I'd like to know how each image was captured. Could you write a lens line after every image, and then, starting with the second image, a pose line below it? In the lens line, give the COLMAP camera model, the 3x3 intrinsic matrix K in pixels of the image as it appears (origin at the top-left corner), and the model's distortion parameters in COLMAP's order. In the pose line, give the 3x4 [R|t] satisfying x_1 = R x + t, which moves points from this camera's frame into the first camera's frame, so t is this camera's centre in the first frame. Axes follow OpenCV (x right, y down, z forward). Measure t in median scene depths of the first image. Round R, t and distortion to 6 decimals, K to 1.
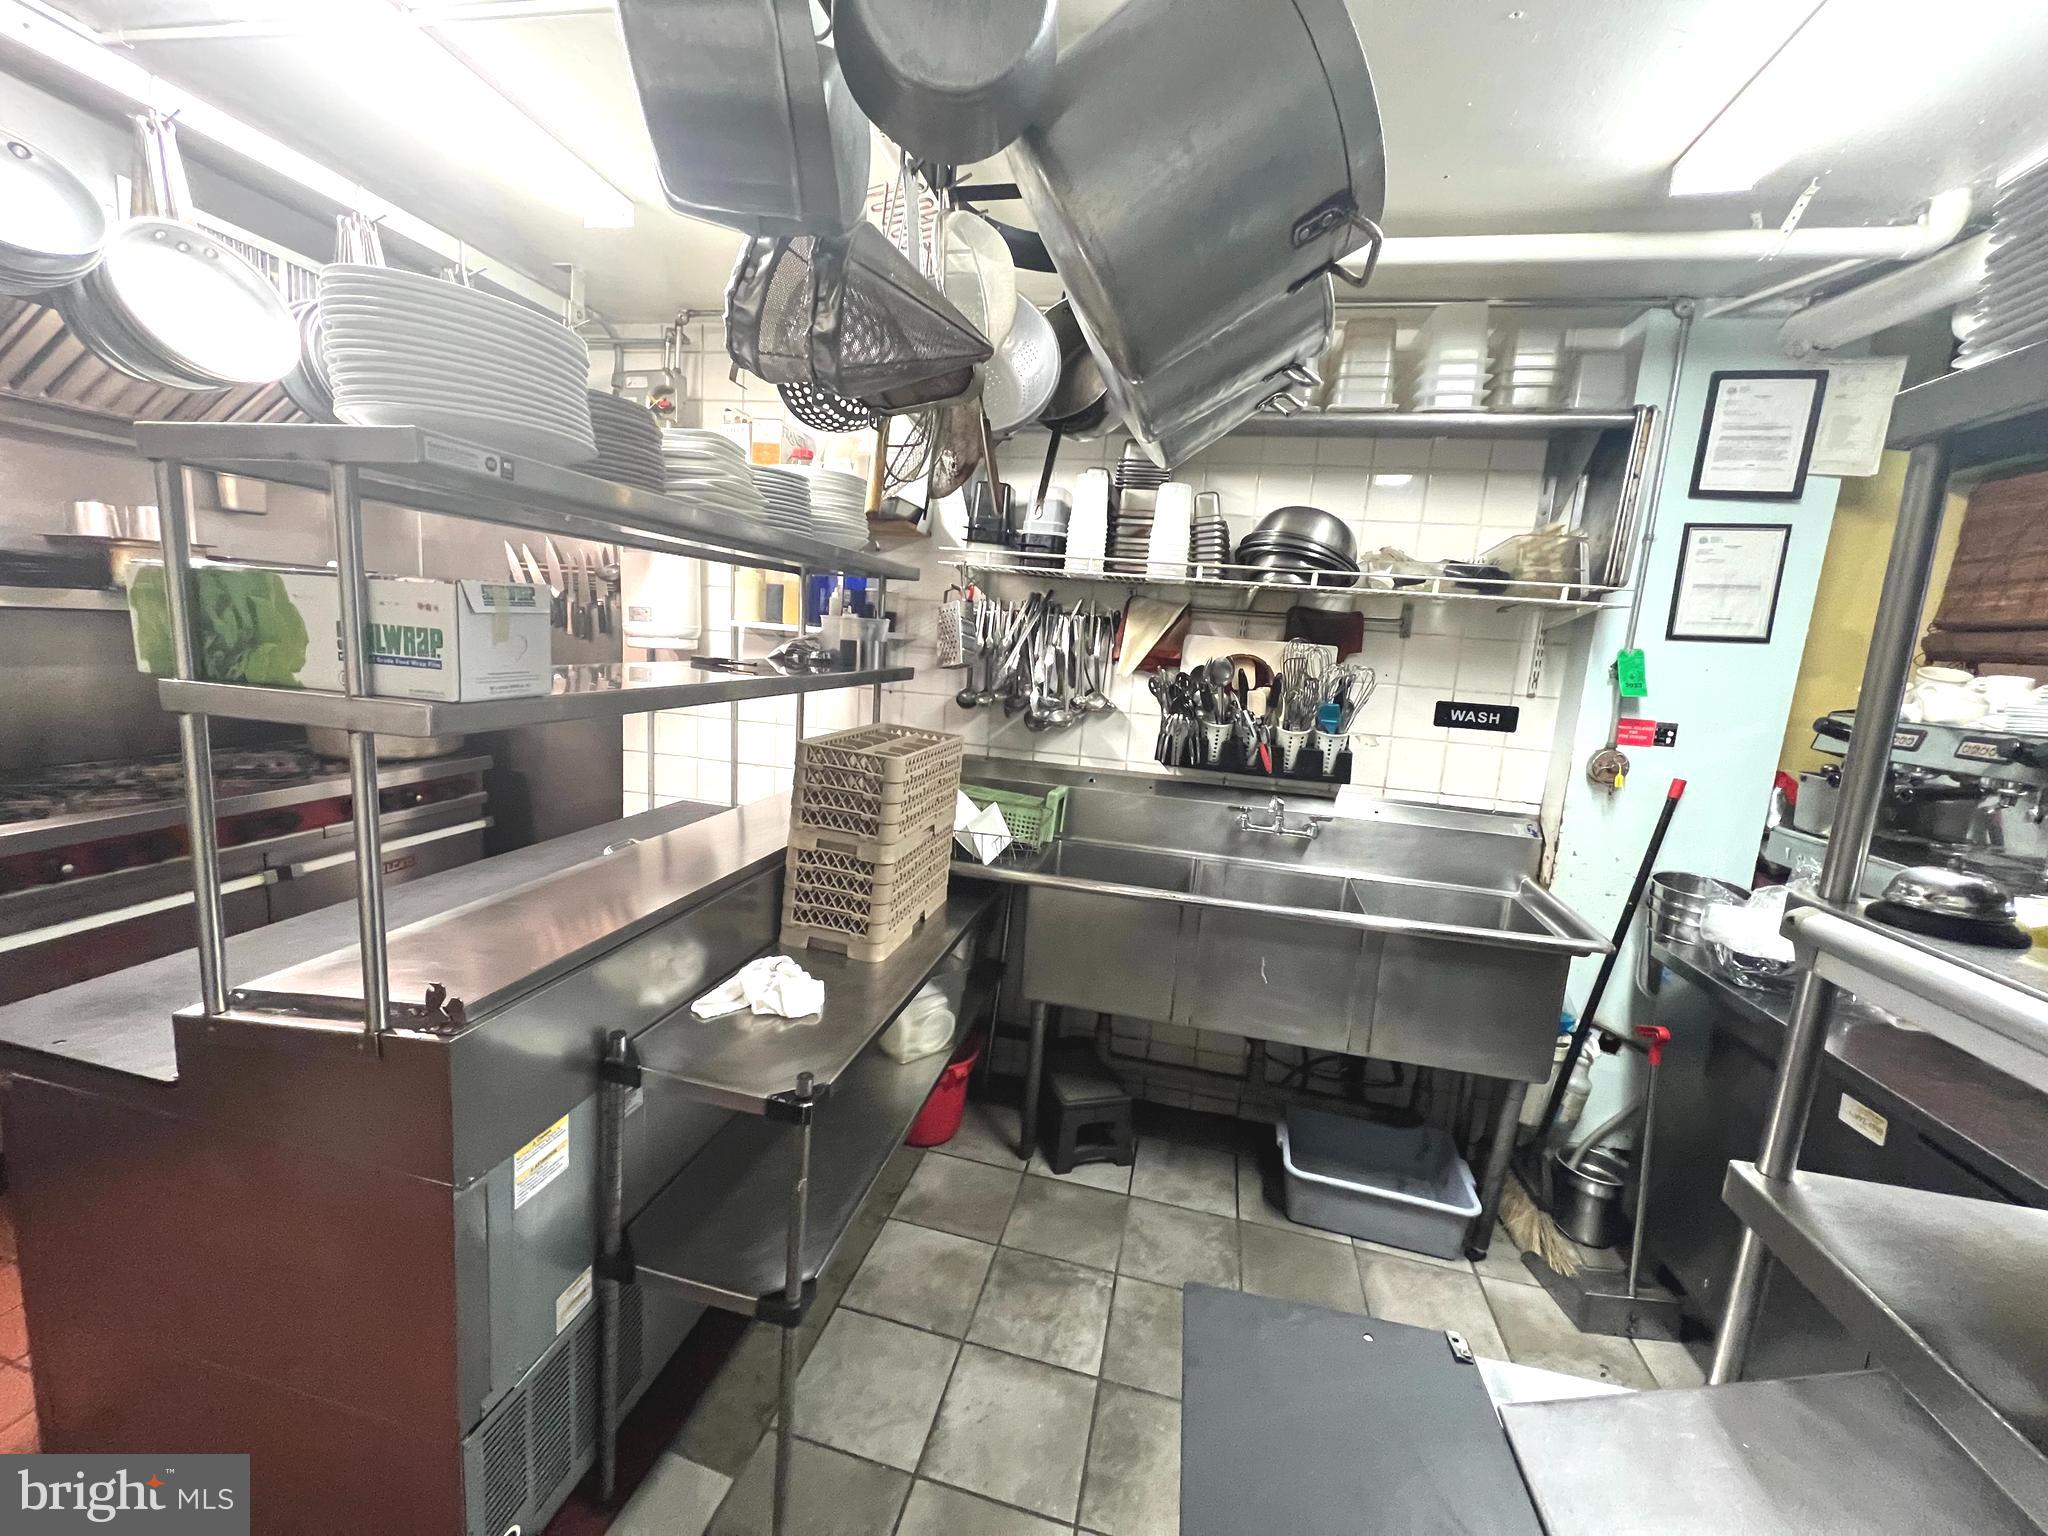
lens RADIAL K [[818.0, 0, 1018.1], [0, 818.0, 764.6], [0, 0, 1]] dist [-0.001834, 0.000701]
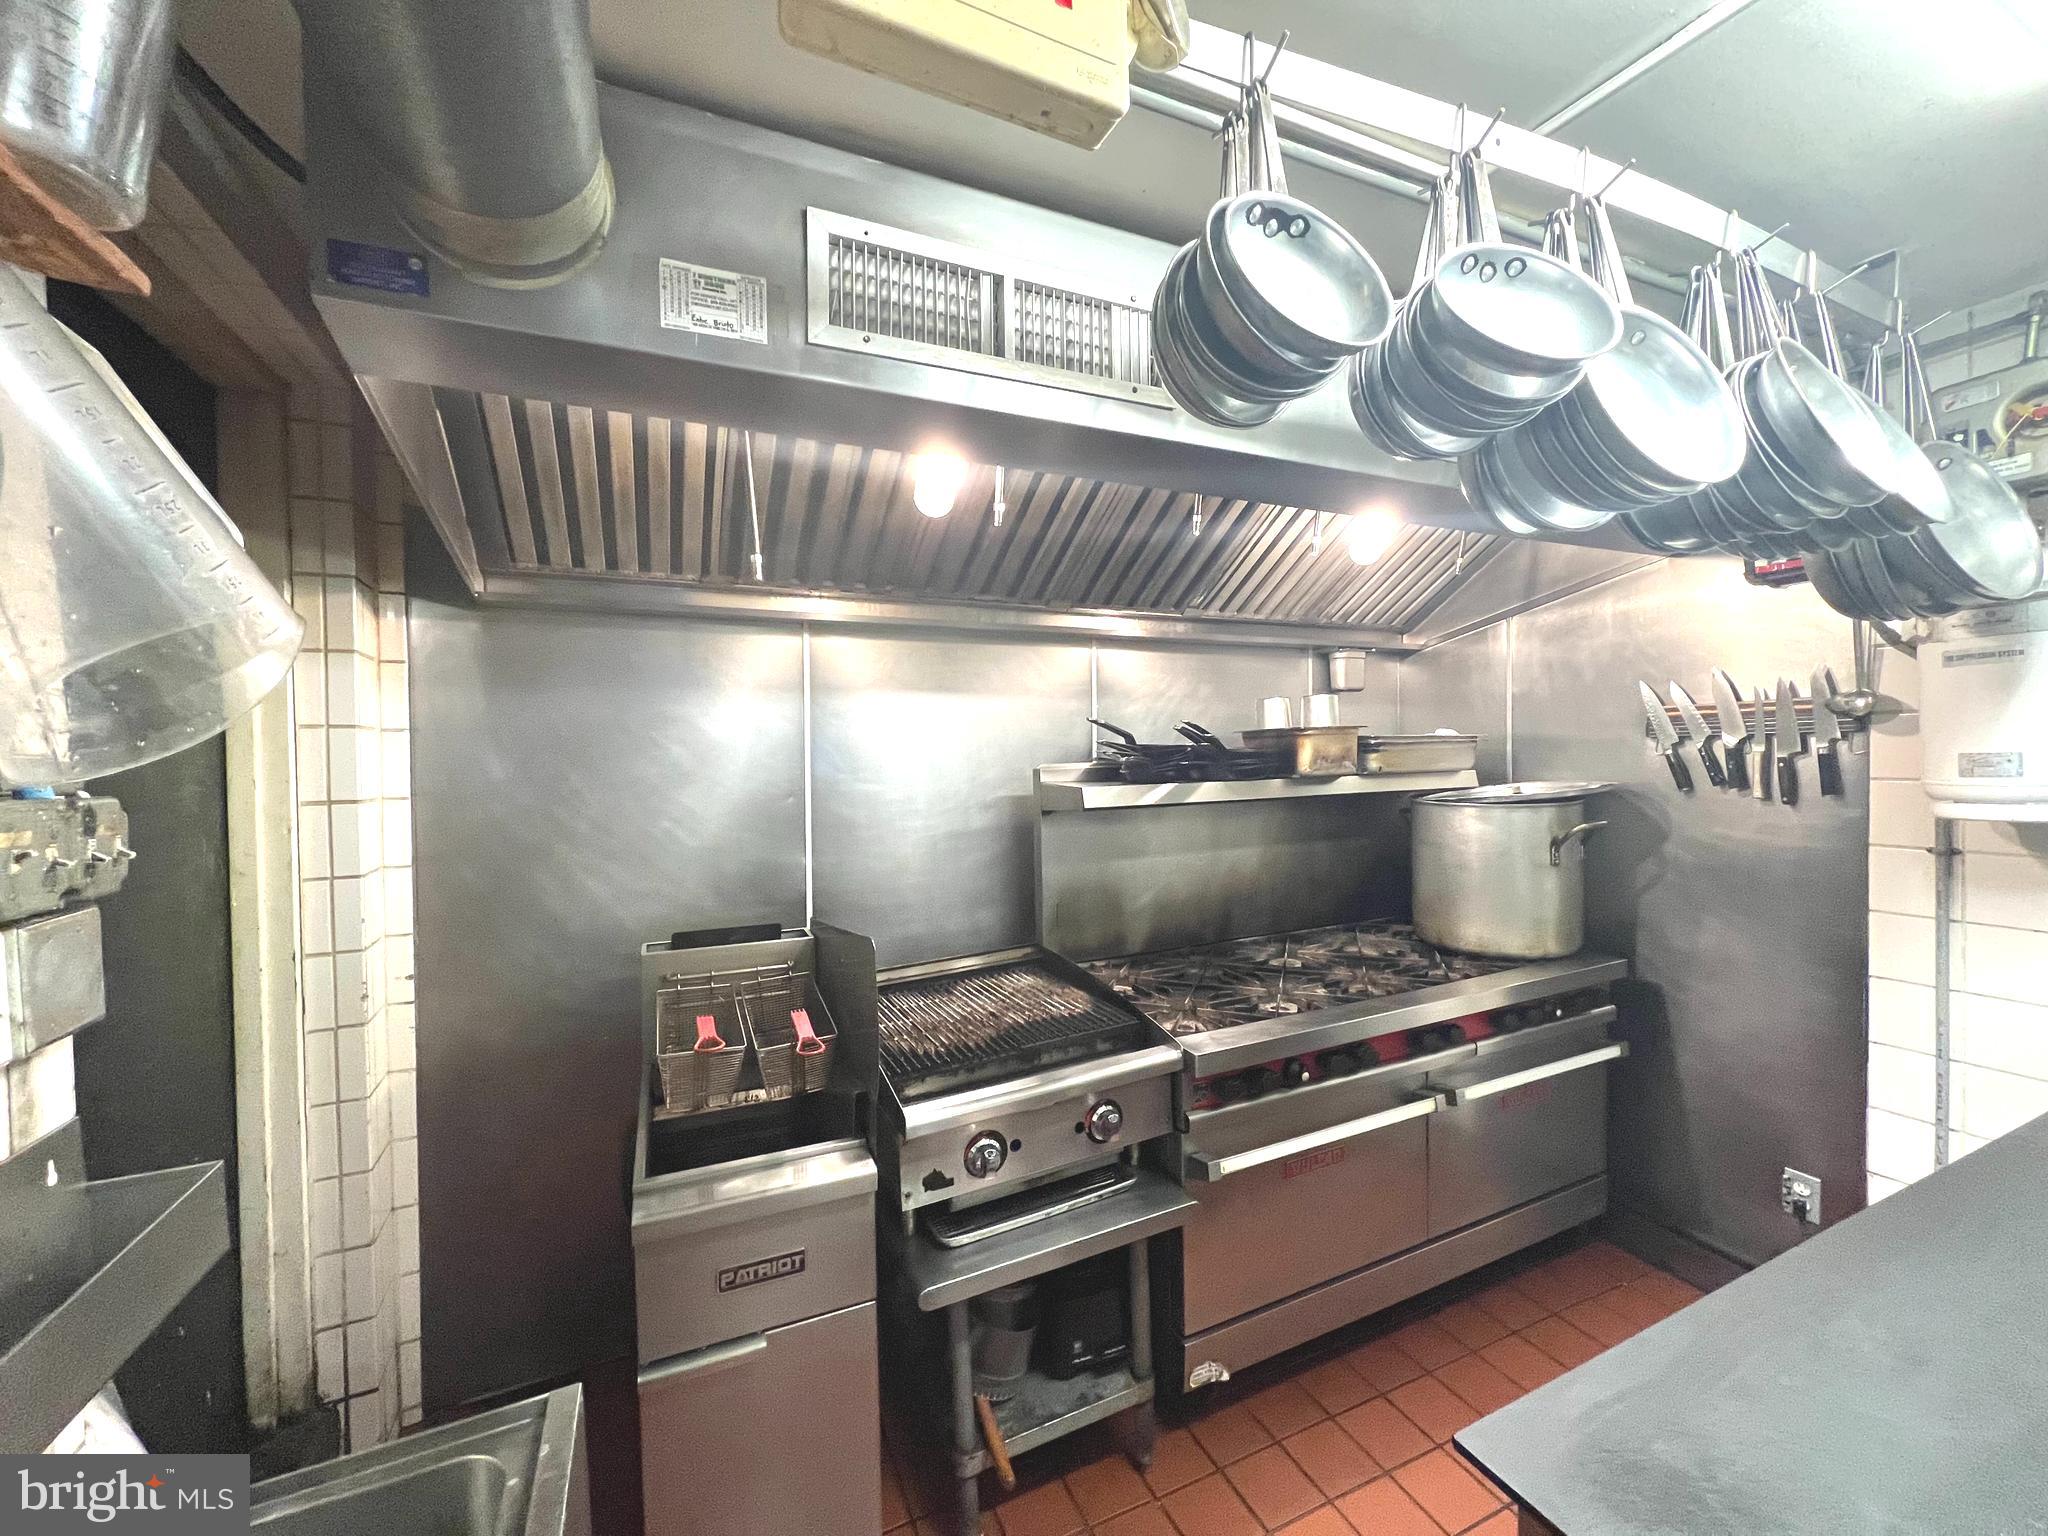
lens RADIAL K [[810.1, 0, 1024.6], [0, 810.1, 762.2], [0, 0, 1]] dist [-0.001153, 0.000071]
pose [[0.602815, -0.068348, -0.794948, -0.509270], [-0.067205, 0.988434, -0.135946, -0.072023], [0.795045, 0.135375, 0.591250, 0.115929]]
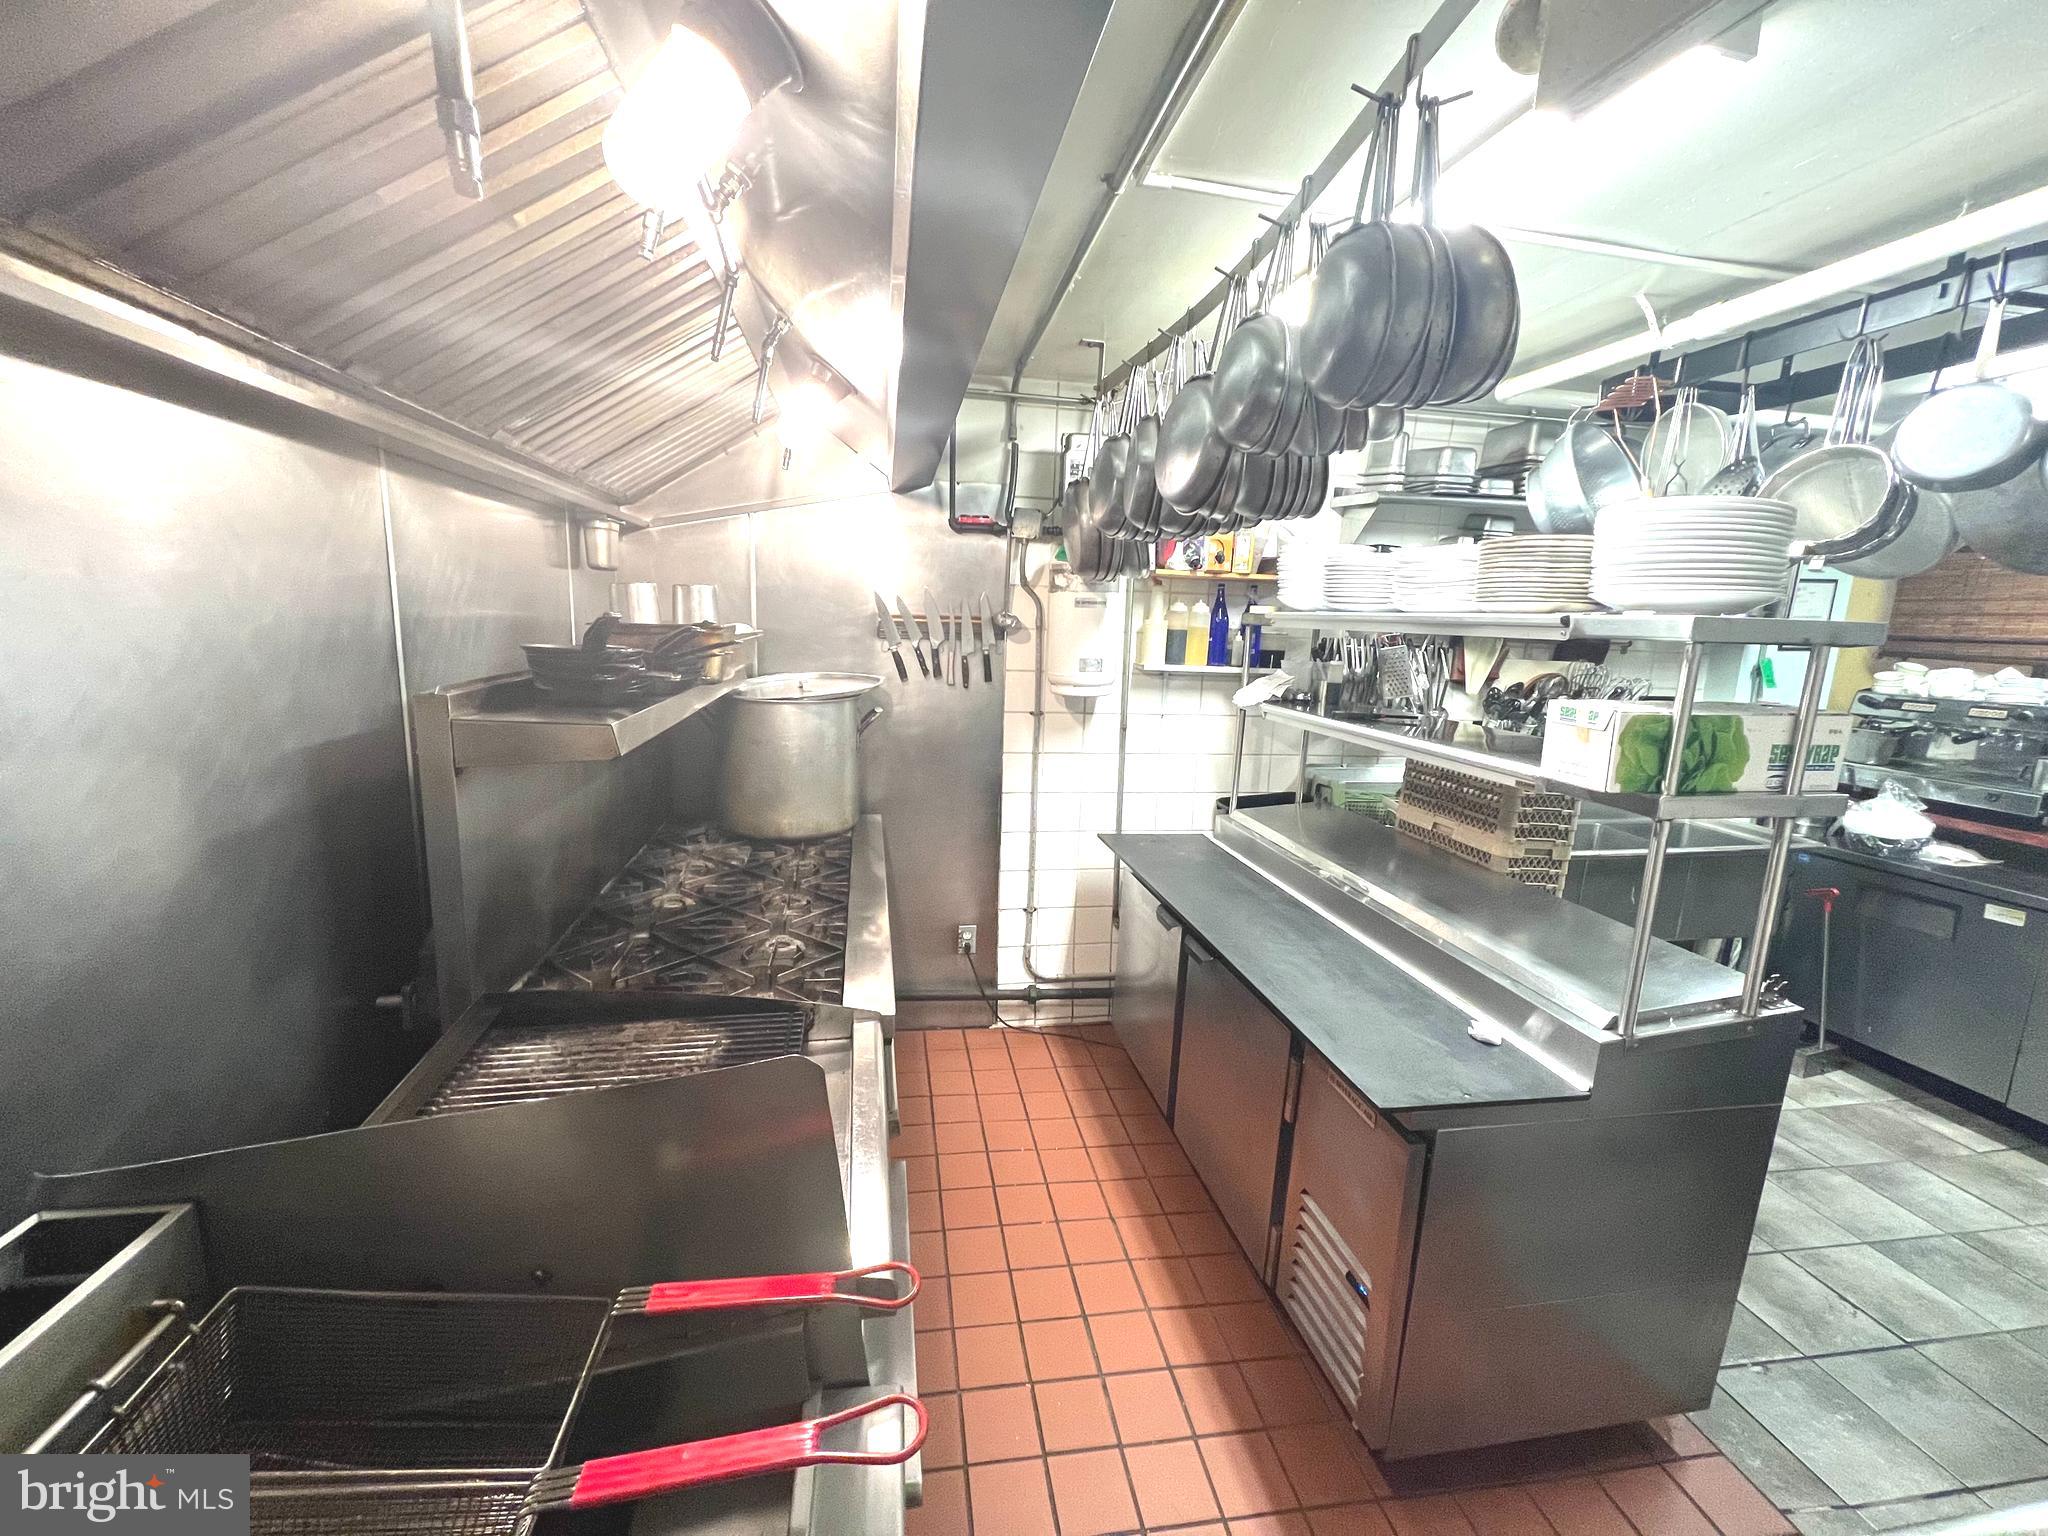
lens RADIAL K [[818.0, 0, 1018.1], [0, 818.0, 764.6], [0, 0, 1]] dist [-0.001834, 0.000701]
pose [[0.925165, -0.104793, 0.364812, -1.151325], [0.090256, 0.994302, 0.056724, -0.151343], [-0.368677, -0.019553, 0.929352, 0.055712]]
